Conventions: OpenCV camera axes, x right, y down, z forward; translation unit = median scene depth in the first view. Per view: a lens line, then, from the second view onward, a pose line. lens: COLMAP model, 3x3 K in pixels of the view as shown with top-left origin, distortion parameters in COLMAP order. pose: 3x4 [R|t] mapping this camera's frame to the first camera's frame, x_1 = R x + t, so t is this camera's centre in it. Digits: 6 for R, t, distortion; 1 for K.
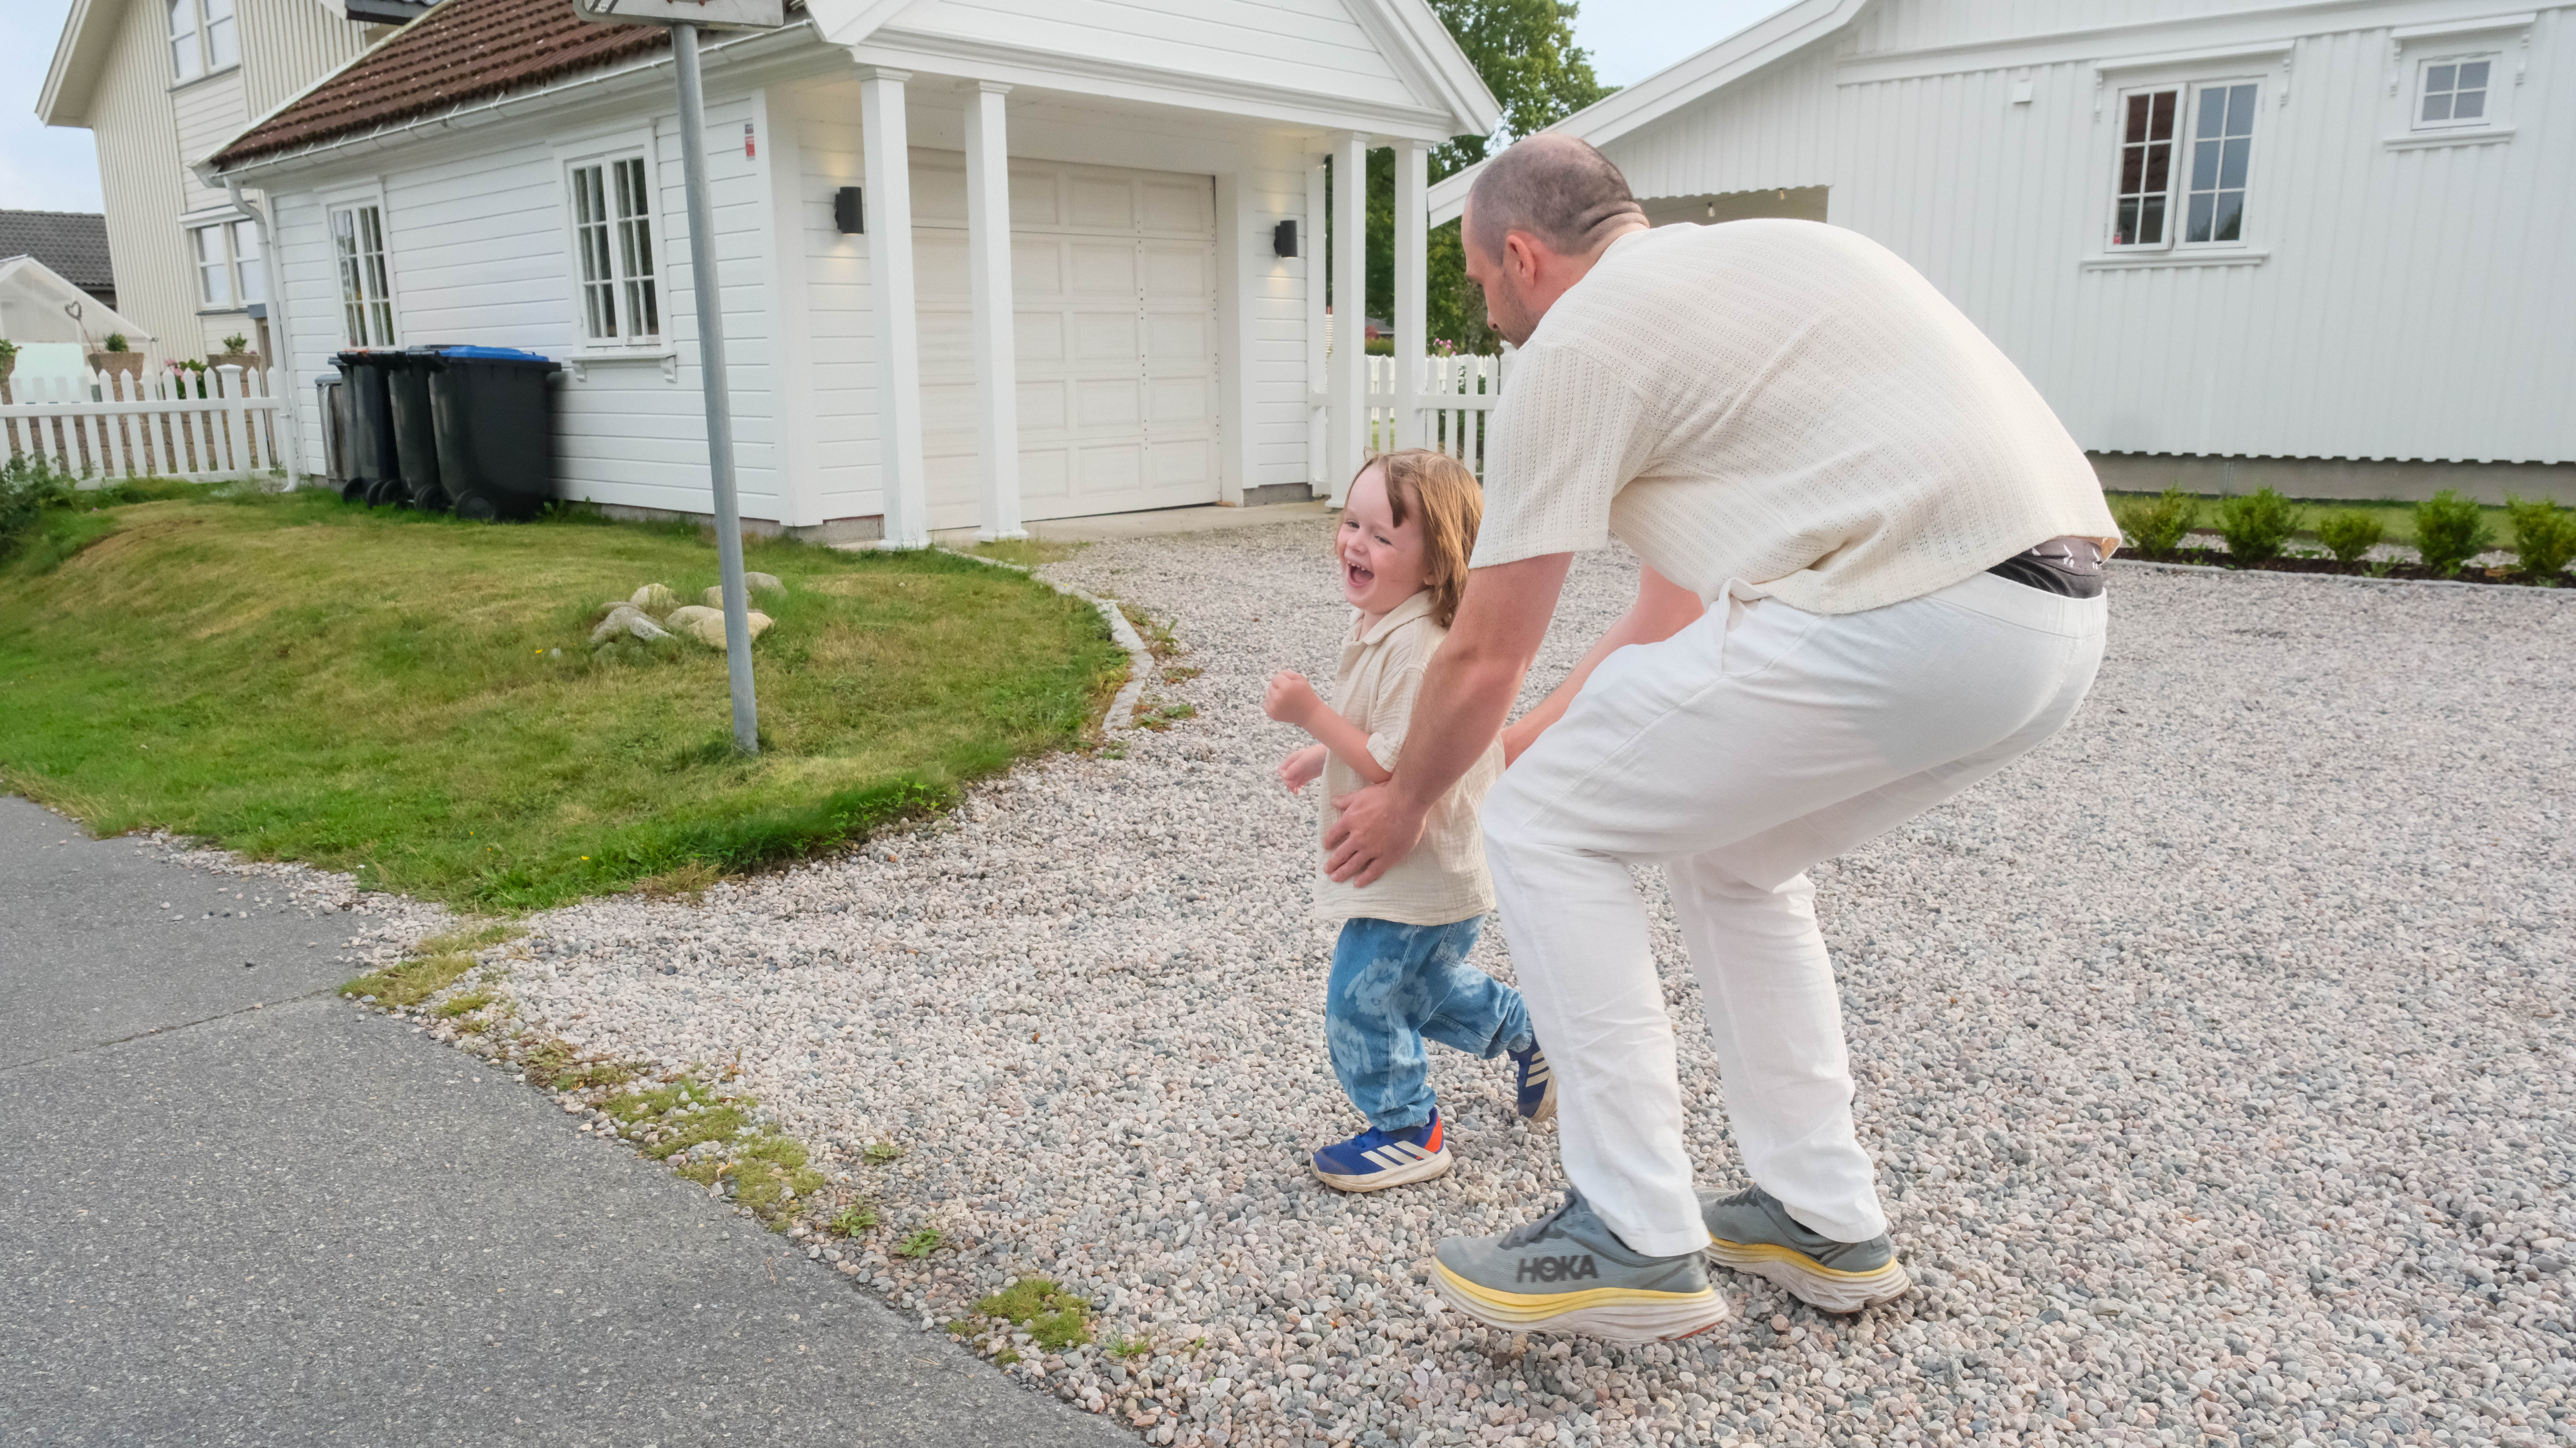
lens RADIAL K [[1793.2, 0, 1289.3], [0, 1793.2, 839.7], [0, 0, 1]] dist [-0.037406, 0.008973]
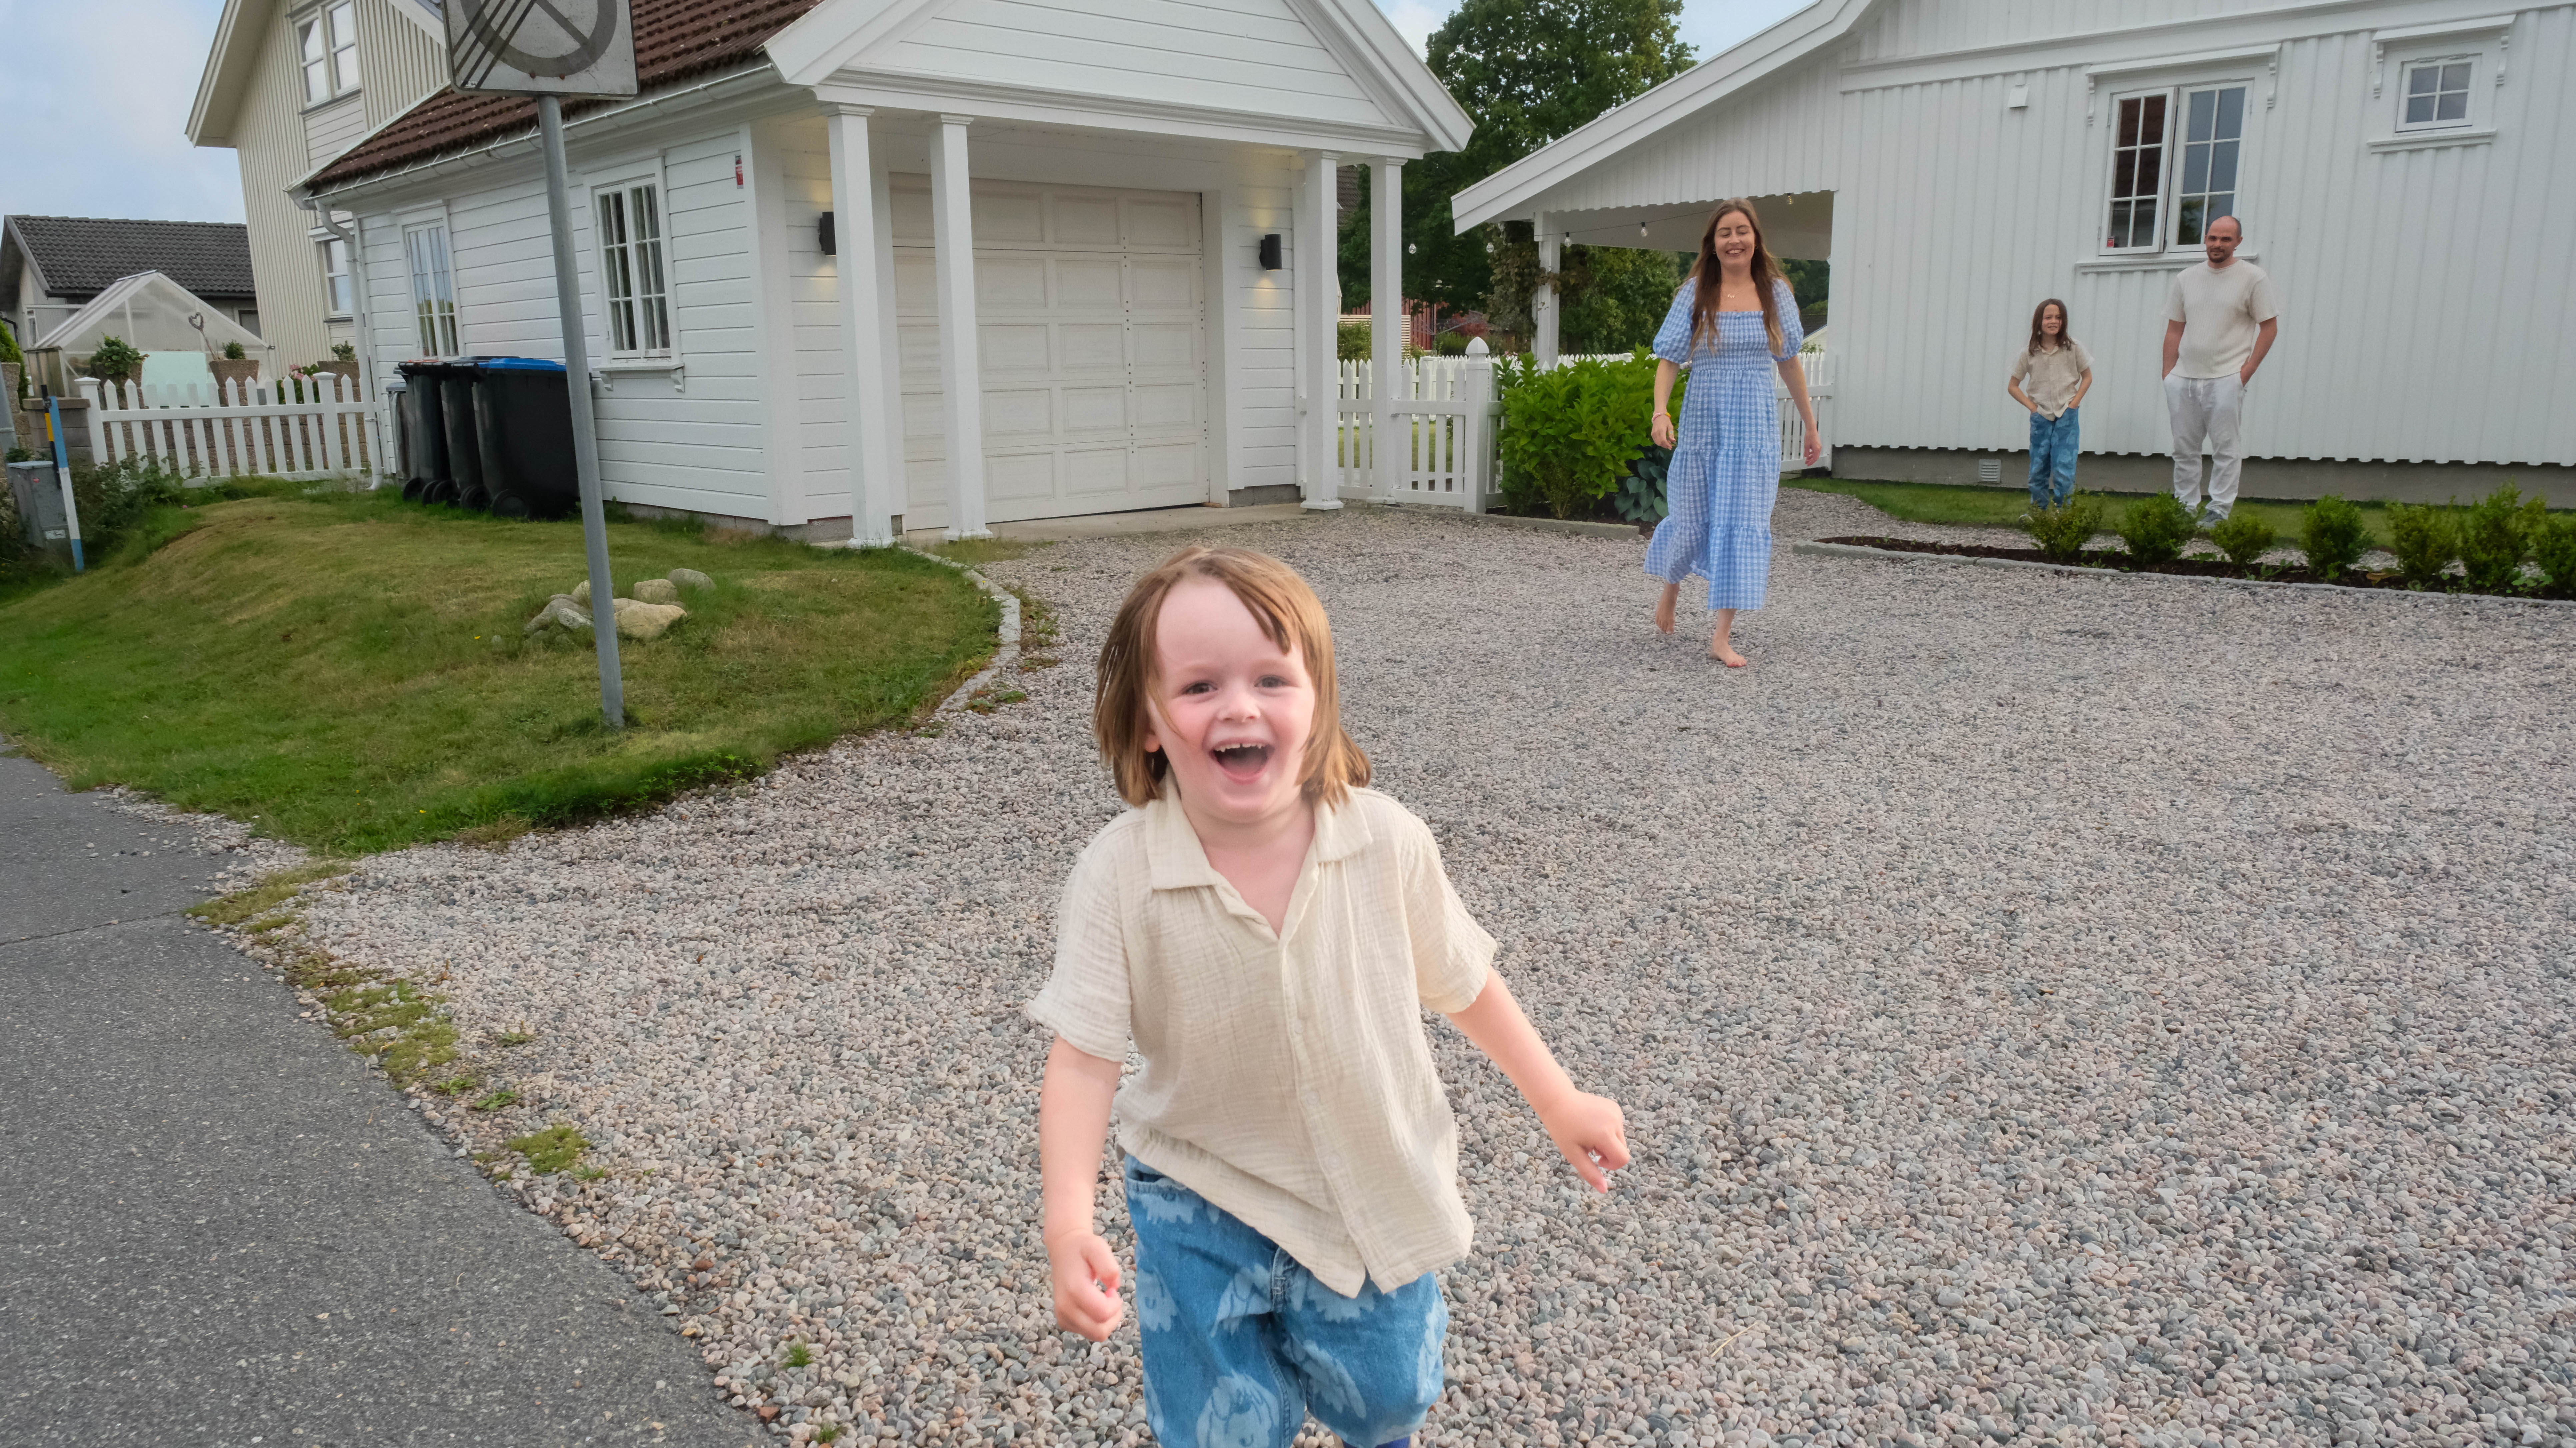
lens RADIAL K [[1802.4, 0, 1288.7], [0, 1802.4, 832.8], [0, 0, 1]] dist [-0.027065, -0.003979]
pose [[0.996525, 0.017502, -0.081439, 0.131386], [-0.017657, 0.999843, -0.001185, 0.007483], [0.081406, 0.002619, 0.996678, -0.065922]]
